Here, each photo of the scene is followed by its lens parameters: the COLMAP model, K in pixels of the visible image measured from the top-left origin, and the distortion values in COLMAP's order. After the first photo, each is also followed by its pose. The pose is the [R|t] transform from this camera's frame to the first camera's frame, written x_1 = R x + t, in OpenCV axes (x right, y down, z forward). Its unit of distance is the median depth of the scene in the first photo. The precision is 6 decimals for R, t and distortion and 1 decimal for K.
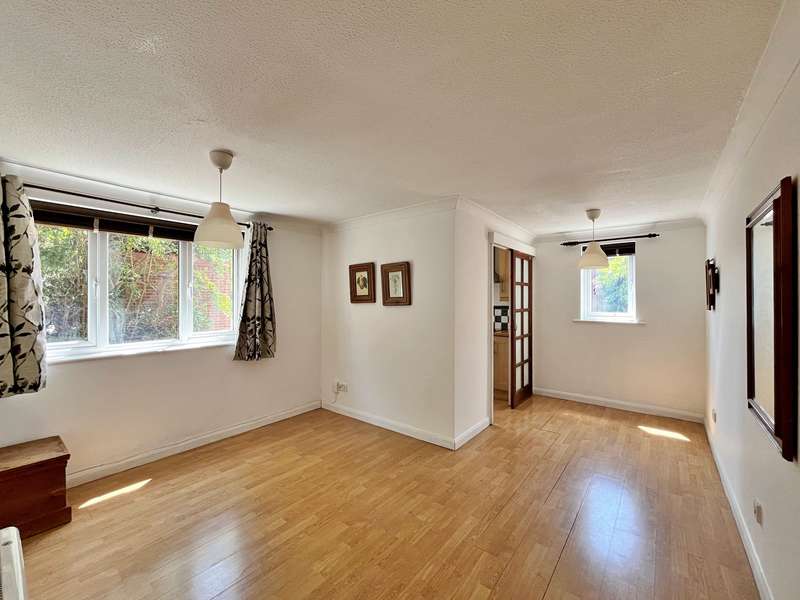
lens RADIAL K [[330.2, 0, 385.6], [0, 330.2, 300.0], [0, 0, 1]] dist [0.000826, -0.000168]
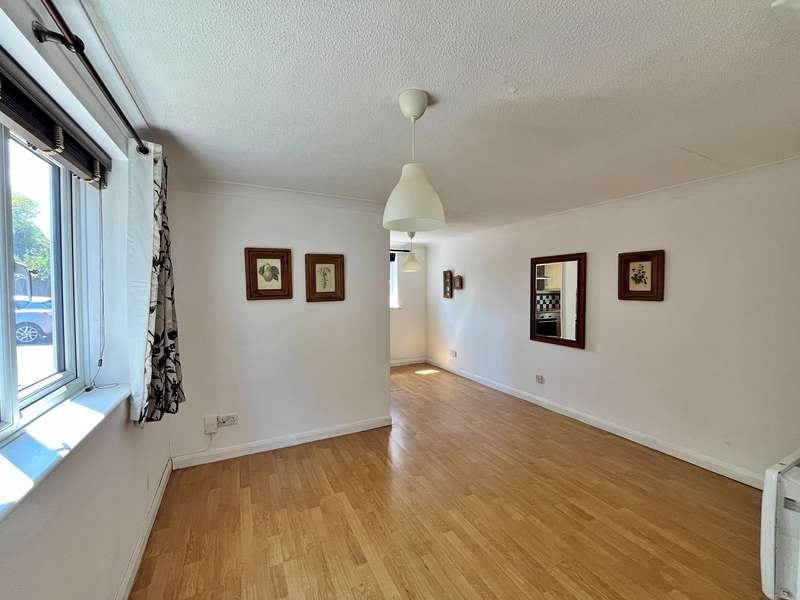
lens RADIAL K [[330.2, 0, 399.5], [0, 330.2, 297.4], [0, 0, 1]] dist [0.000826, -0.000168]
pose [[0.397315, -0.022062, 0.917417, -0.745699], [0.001504, 0.999725, 0.023390, -0.014957], [-0.917681, -0.007913, 0.397239, 0.467329]]
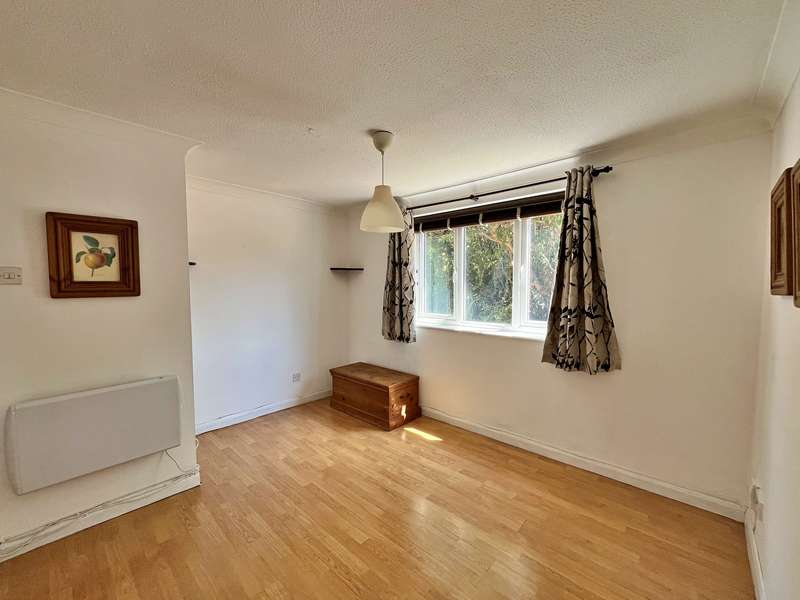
lens RADIAL K [[330.2, 0, 407.2], [0, 330.2, 300.1], [0, 0, 1]] dist [0.000826, -0.000168]
pose [[-0.027937, 0.053911, -0.998155, 0.316659], [-0.000456, 0.998544, 0.053945, -0.004194], [0.999610, 0.001962, -0.027872, 0.698663]]
